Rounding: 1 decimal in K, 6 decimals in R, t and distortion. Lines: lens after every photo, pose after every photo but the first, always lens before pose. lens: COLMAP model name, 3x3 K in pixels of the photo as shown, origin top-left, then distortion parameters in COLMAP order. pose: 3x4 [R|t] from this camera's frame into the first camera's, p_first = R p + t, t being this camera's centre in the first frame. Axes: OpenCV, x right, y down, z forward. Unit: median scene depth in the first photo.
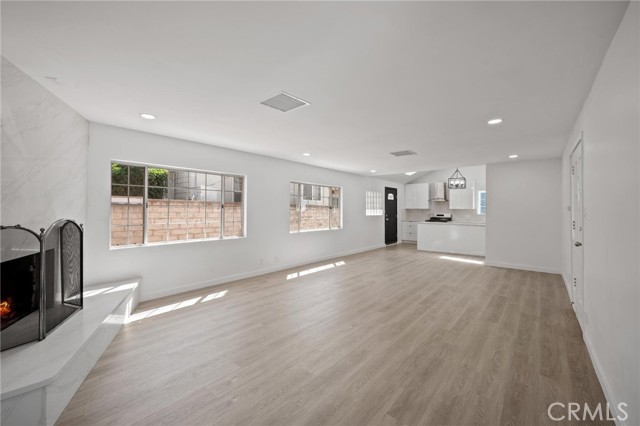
lens RADIAL K [[262.6, 0, 318.0], [0, 262.6, 208.3], [0, 0, 1]] dist [-0.000929, -0.000143]
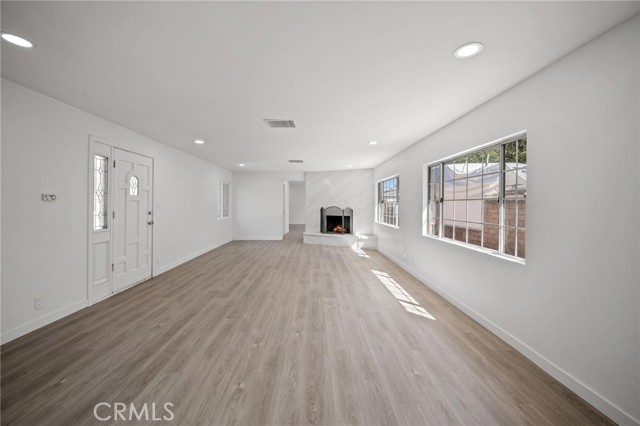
lens RADIAL K [[257.2, 0, 318.7], [0, 257.2, 205.9], [0, 0, 1]] dist [-0.001316, -0.000087]
pose [[-0.751990, -0.005788, -0.659149, 0.543216], [-0.009619, 0.999951, 0.002192, 0.009740], [0.659104, 0.007989, -0.752009, 1.224743]]
